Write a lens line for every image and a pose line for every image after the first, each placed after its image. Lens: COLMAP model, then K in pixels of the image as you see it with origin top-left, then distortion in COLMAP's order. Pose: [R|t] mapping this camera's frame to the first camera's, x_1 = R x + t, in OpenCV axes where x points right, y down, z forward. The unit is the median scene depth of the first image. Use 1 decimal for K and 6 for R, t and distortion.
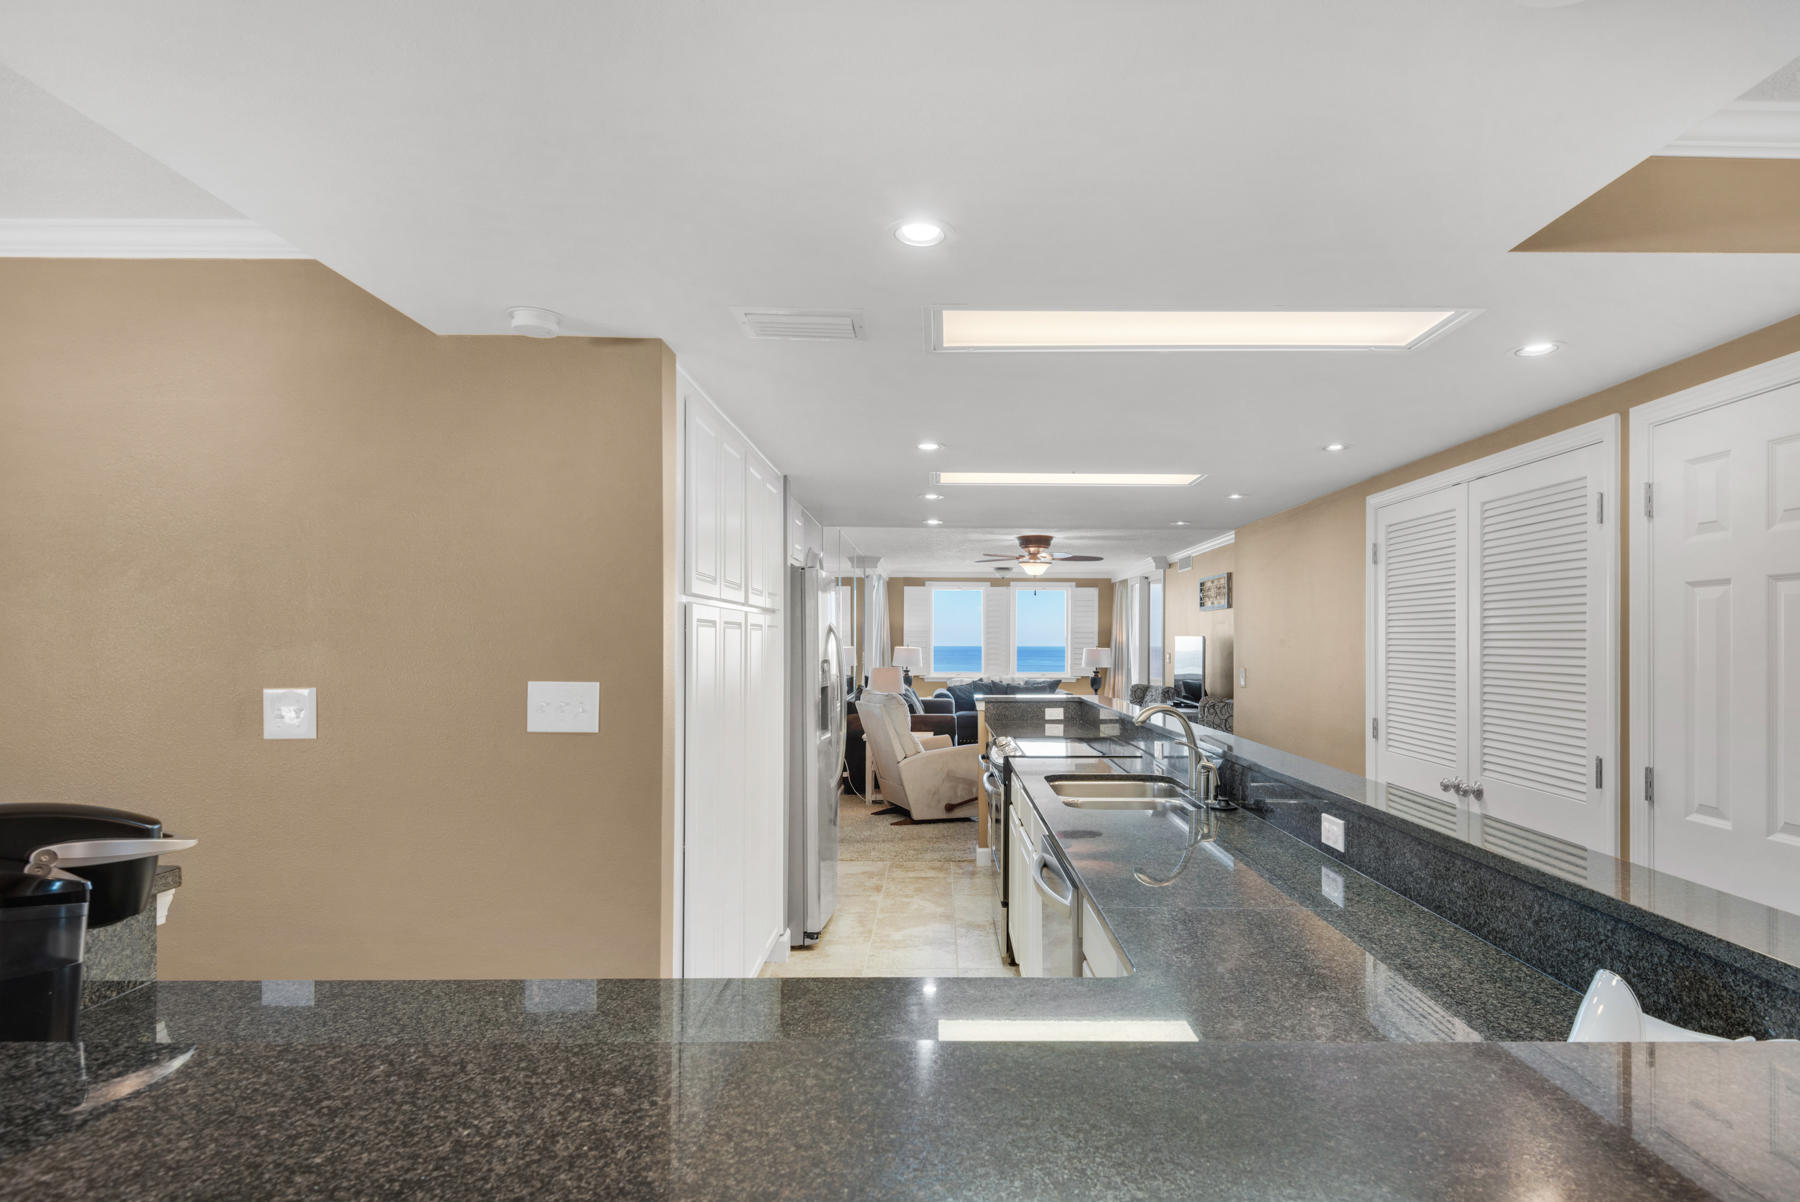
lens RADIAL K [[951.6, 0, 947.2], [0, 951.6, 639.0], [0, 0, 1]] dist [-0.002873, -0.000476]
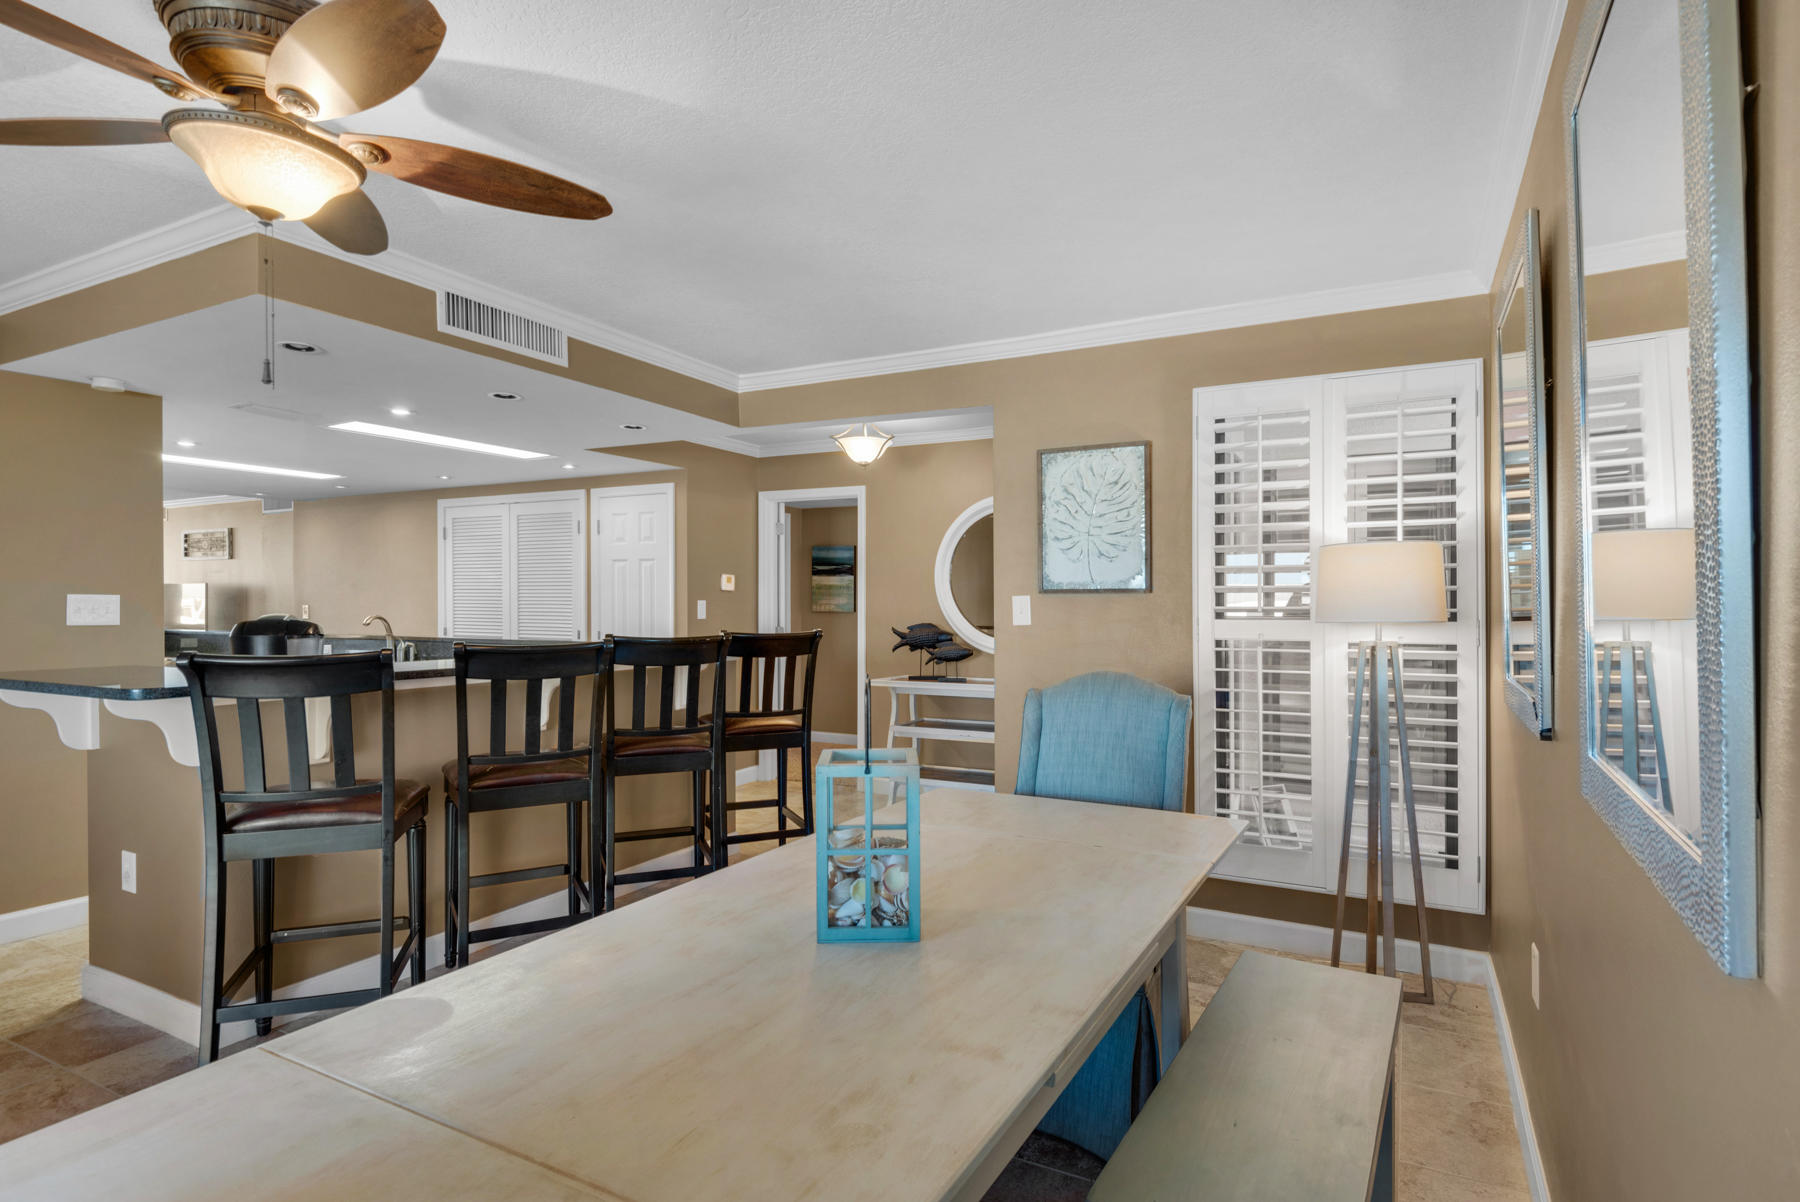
lens RADIAL K [[936.3, 0, 900.0], [0, 936.3, 601.0], [0, 0, 1]] dist [0.037458, -0.028748]
pose [[0.484348, -0.001448, 0.874874, -0.293092], [-0.002705, 0.999991, 0.003153, 0.011990], [-0.874871, -0.003894, 0.484340, -0.254030]]
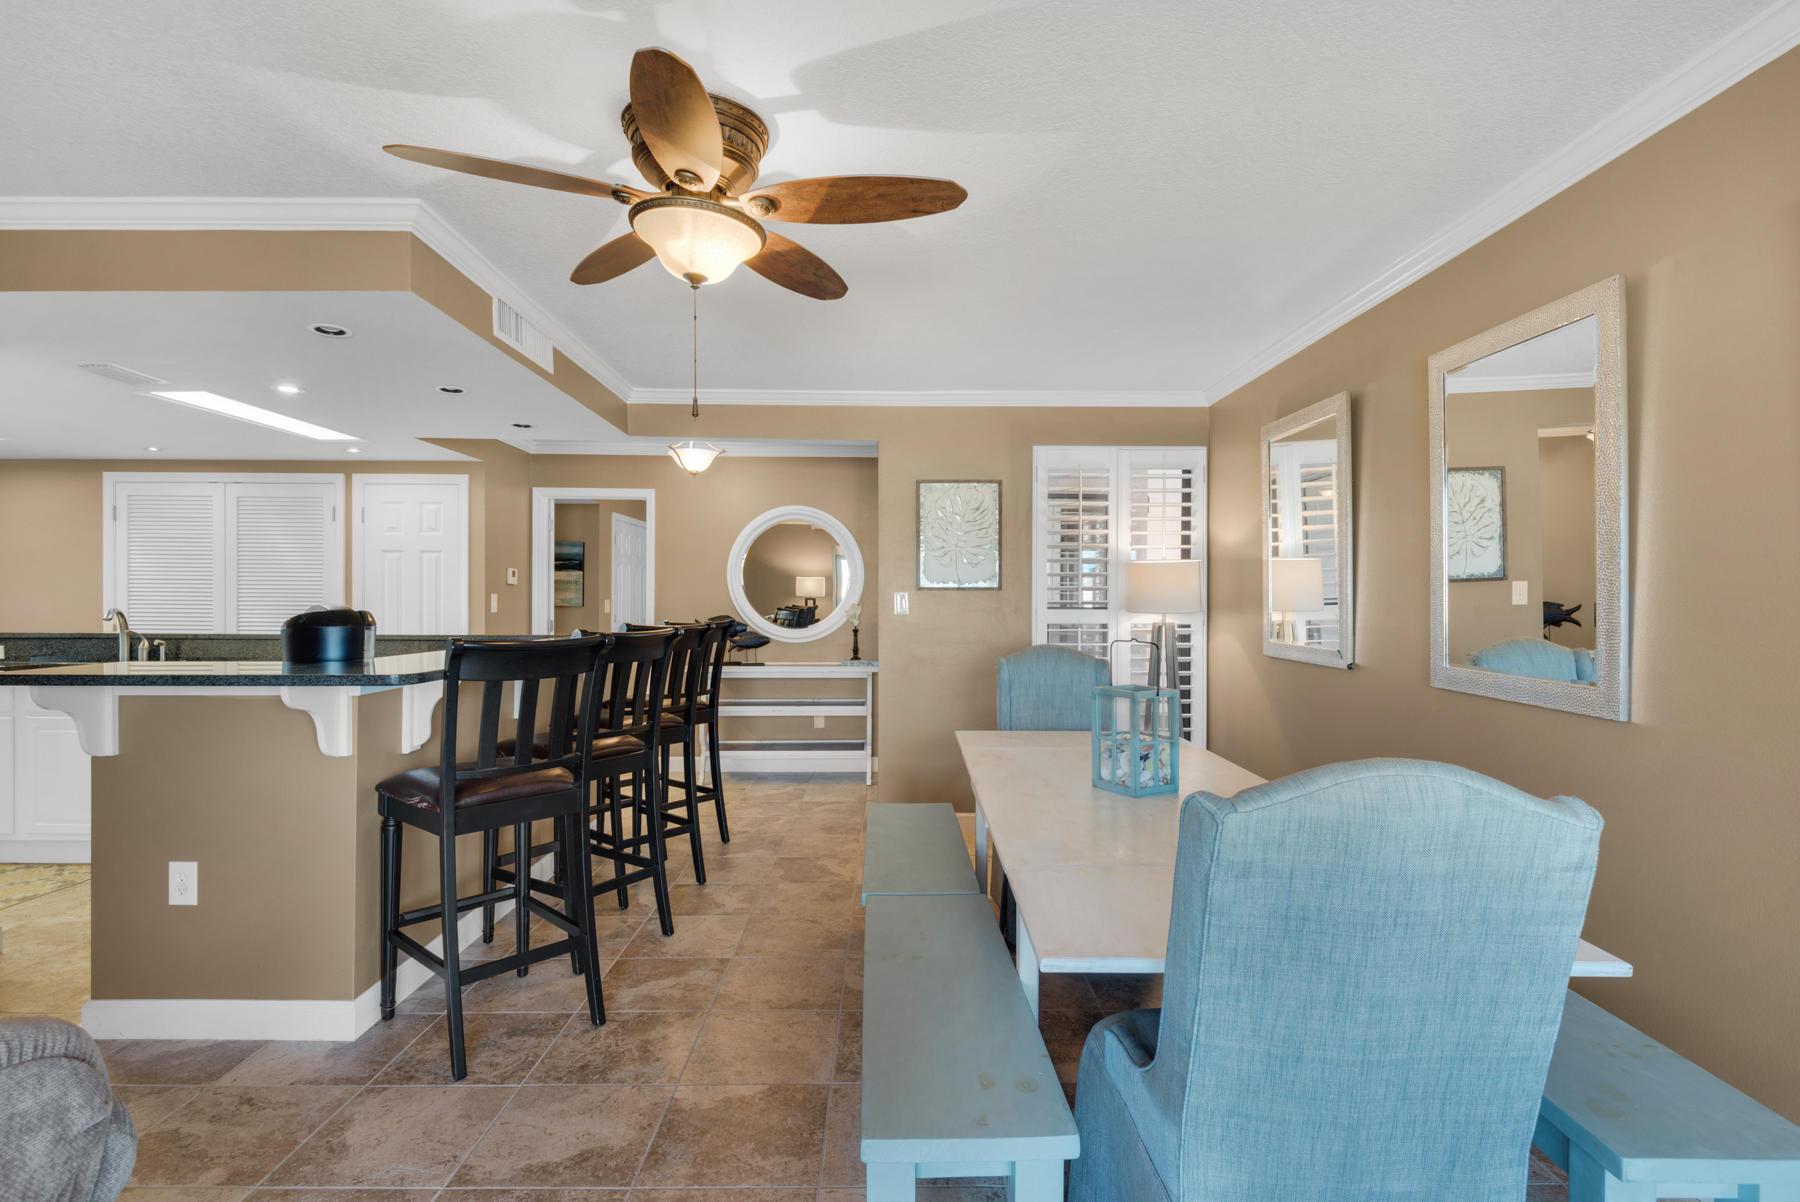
lens RADIAL K [[895.3, 0, 893.5], [0, 895.3, 621.0], [0, 0, 1]] dist [0.038541, -0.035908]
pose [[0.005304, -0.027241, 0.999615, -0.417934], [-0.007818, 0.999597, 0.027282, 0.013410], [-0.999955, -0.007959, 0.005089, -0.094999]]
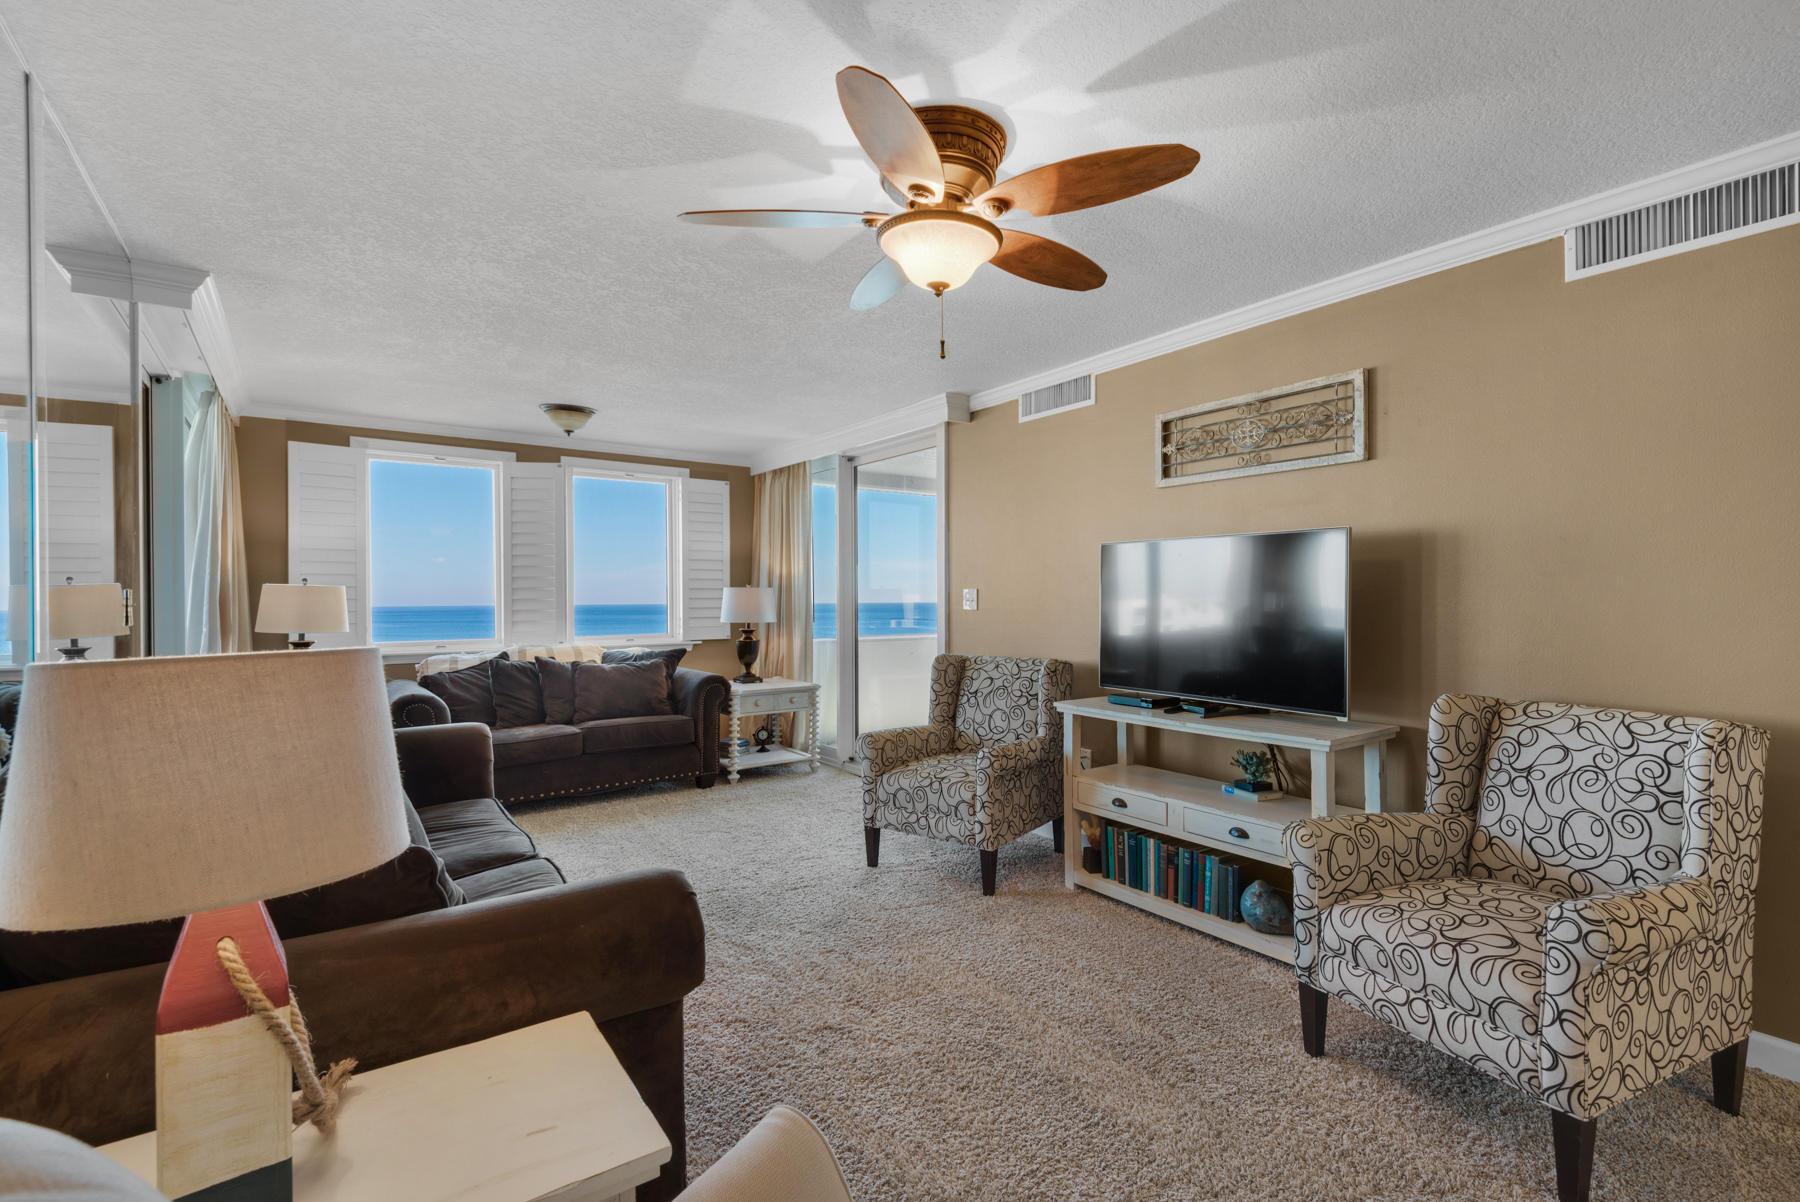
lens RADIAL K [[826.0, 0, 936.3], [0, 826.0, 596.5], [0, 0, 1]] dist [0.043501, -0.027321]
pose [[0.807042, -0.007197, 0.590451, -0.047076], [0.007635, 0.999969, 0.001753, 0.020451], [-0.590445, 0.003094, 0.807072, 0.756141]]
